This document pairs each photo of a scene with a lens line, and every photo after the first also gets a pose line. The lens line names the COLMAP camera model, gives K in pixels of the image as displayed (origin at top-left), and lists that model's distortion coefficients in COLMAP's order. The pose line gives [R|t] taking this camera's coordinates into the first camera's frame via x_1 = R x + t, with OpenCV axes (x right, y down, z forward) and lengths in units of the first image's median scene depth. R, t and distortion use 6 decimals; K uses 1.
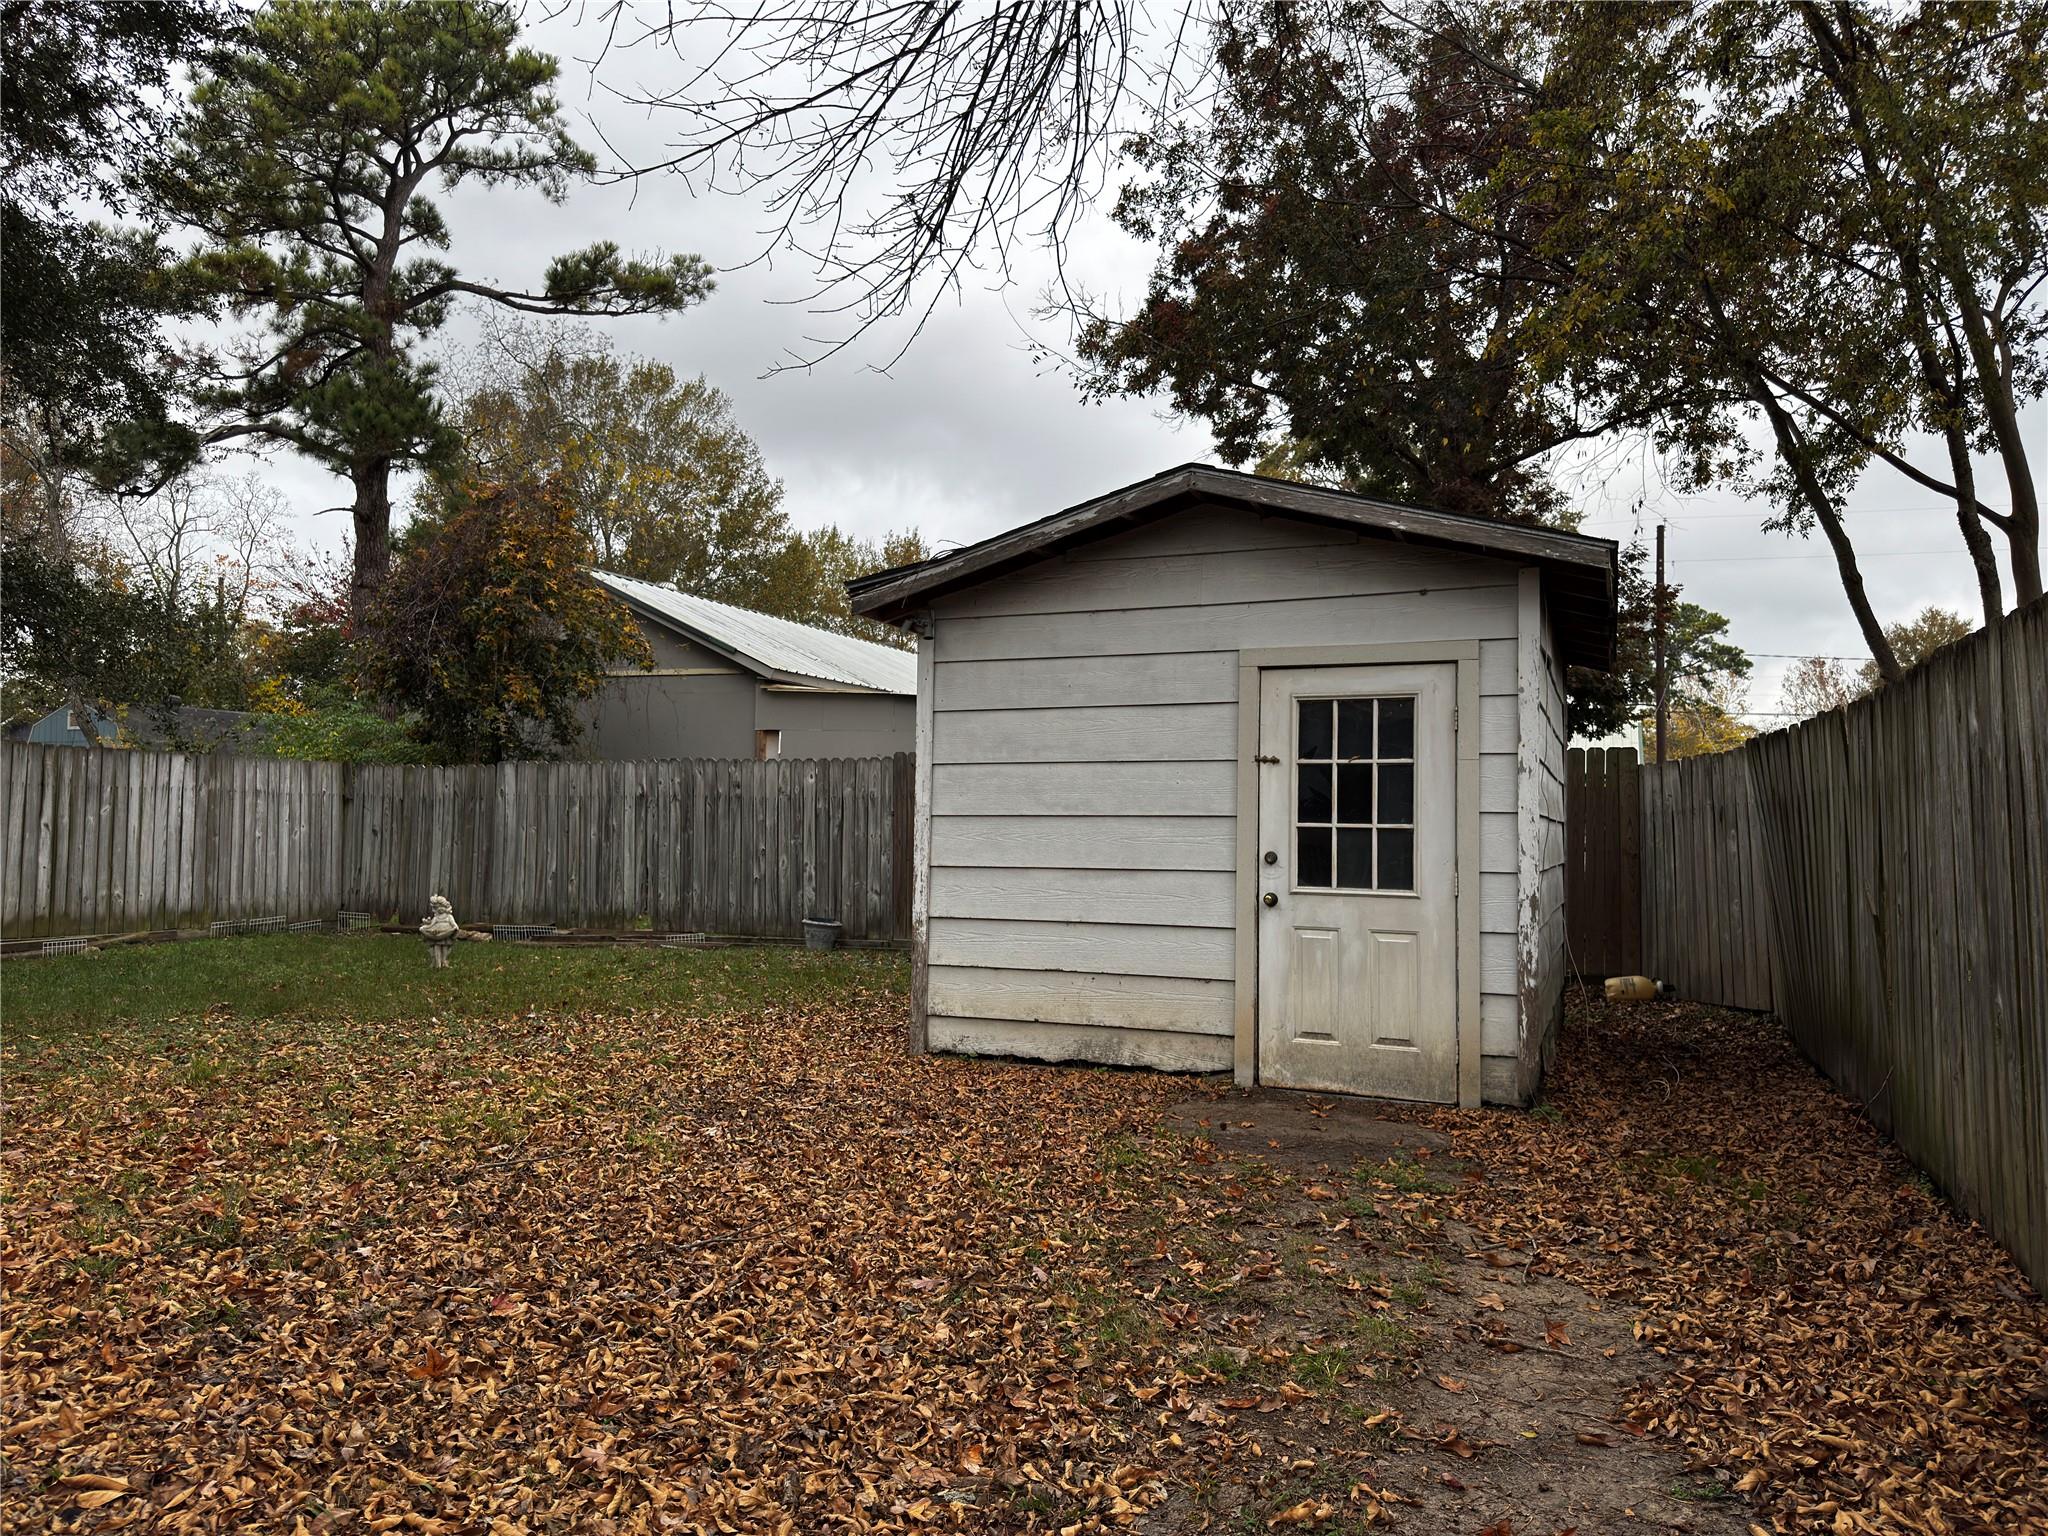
lens RADIAL K [[1412.4, 0, 1020.1], [0, 1412.4, 777.8], [0, 0, 1]] dist [0.158515, -0.345495]
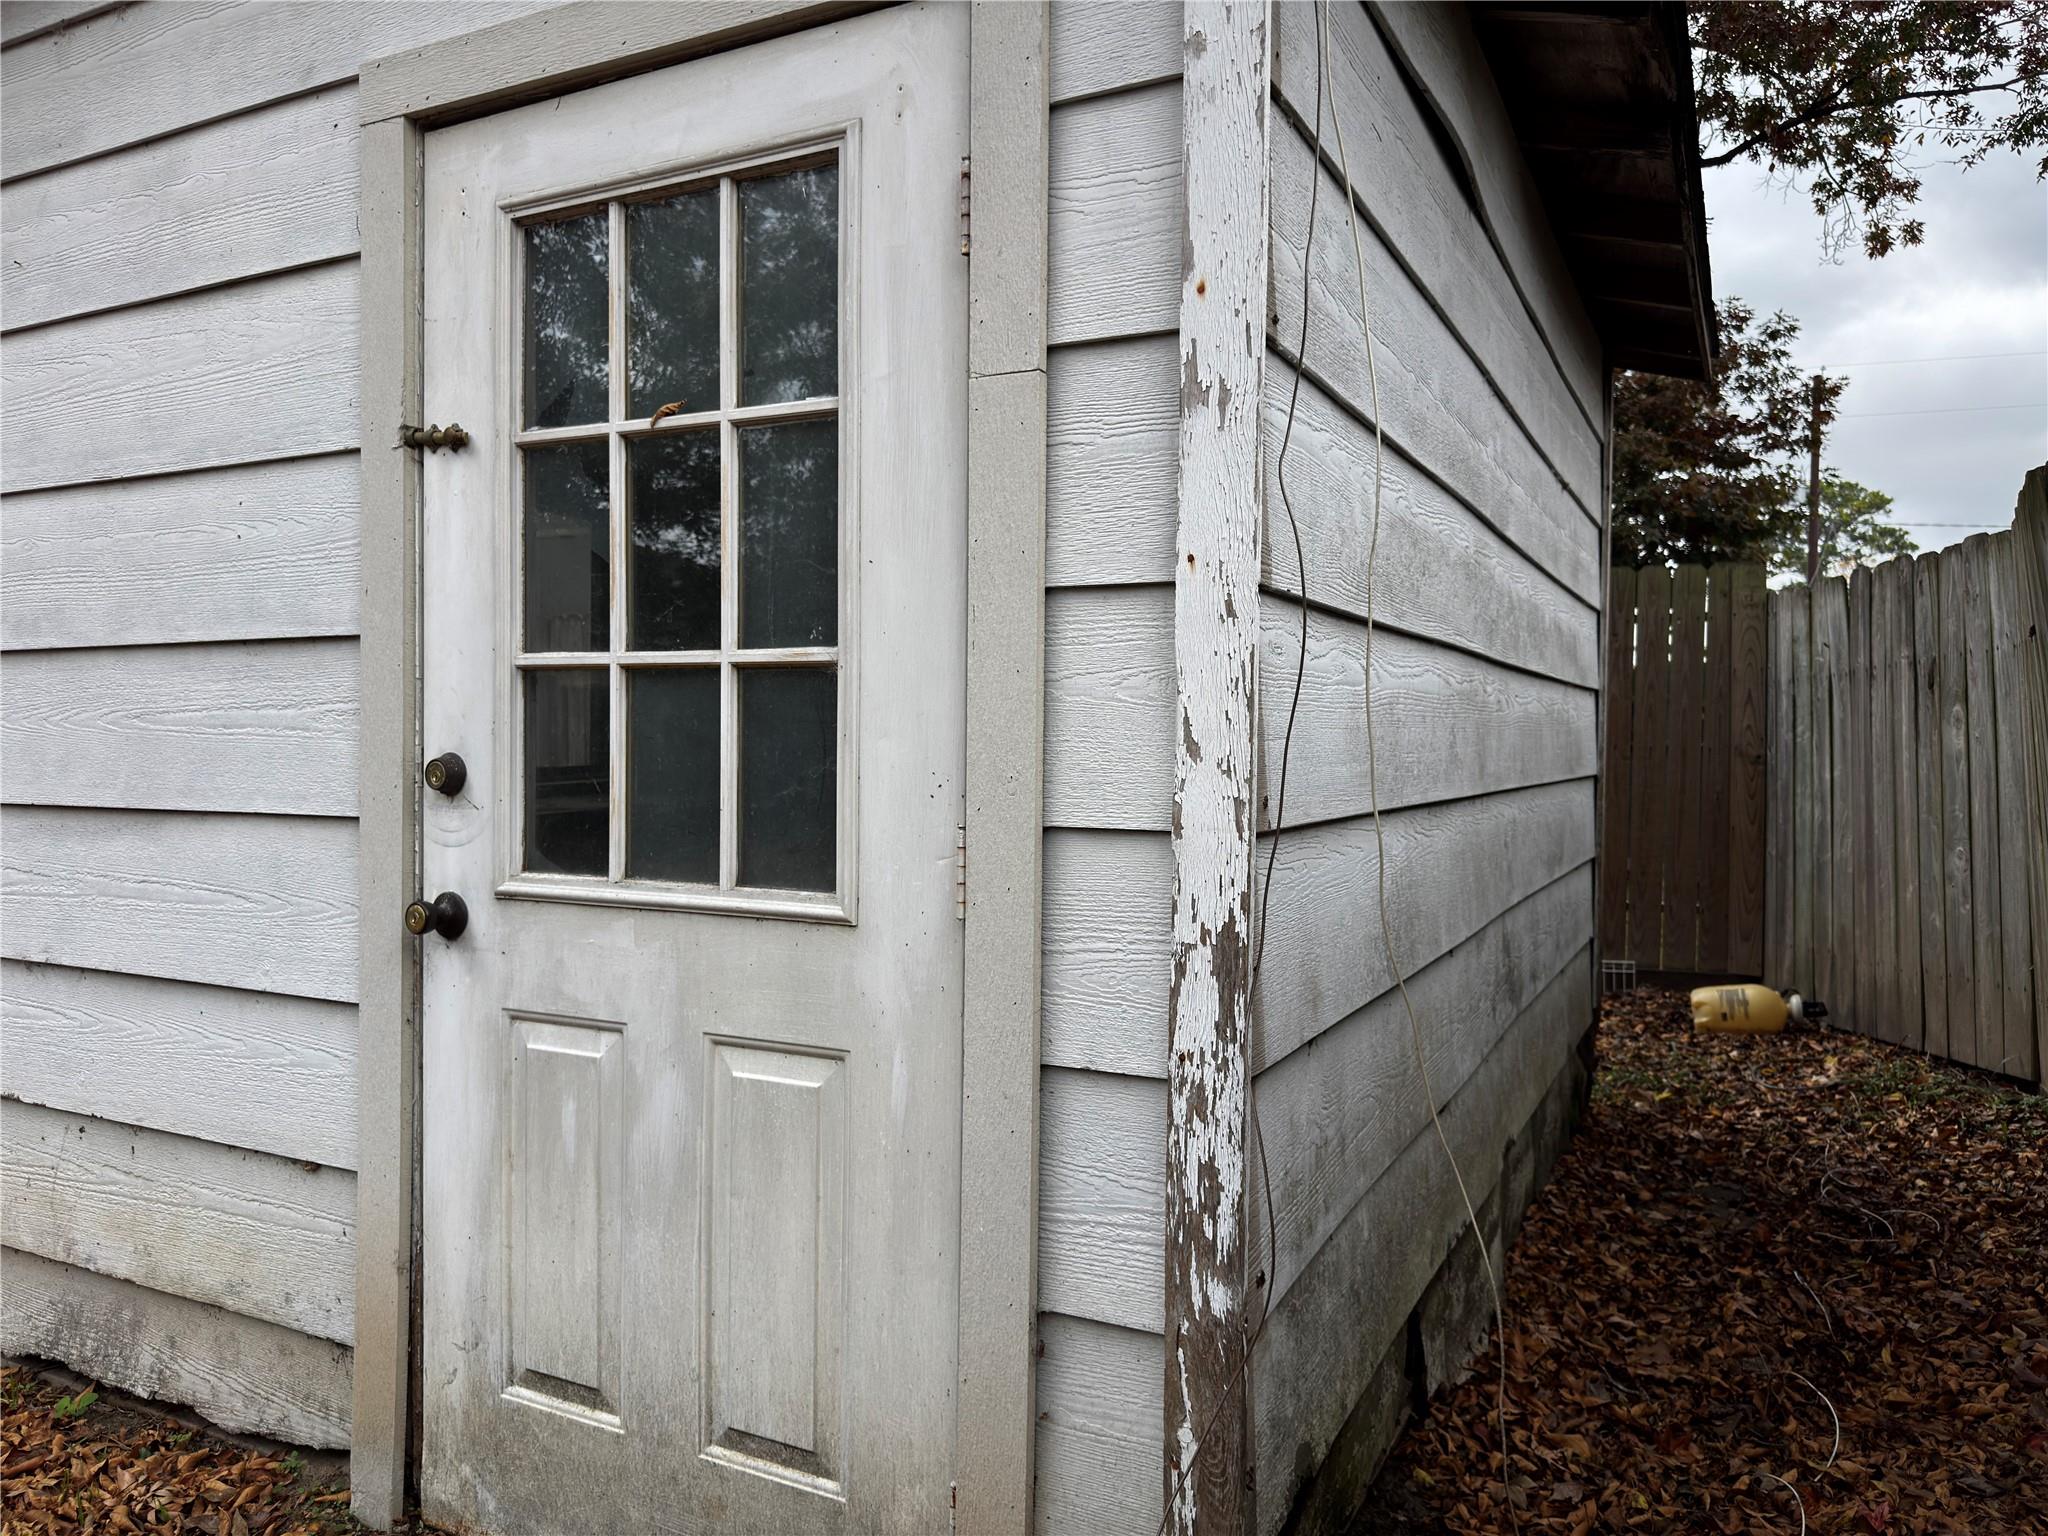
lens RADIAL K [[1445.2, 0, 1036.7], [0, 1445.2, 770.4], [0, 0, 1]] dist [0.037668, -0.055853]
pose [[0.997564, -0.003745, -0.069650, 0.316305], [0.007938, 0.998166, 0.060015, 0.038400], [0.069297, -0.060422, 0.995765, 0.704020]]
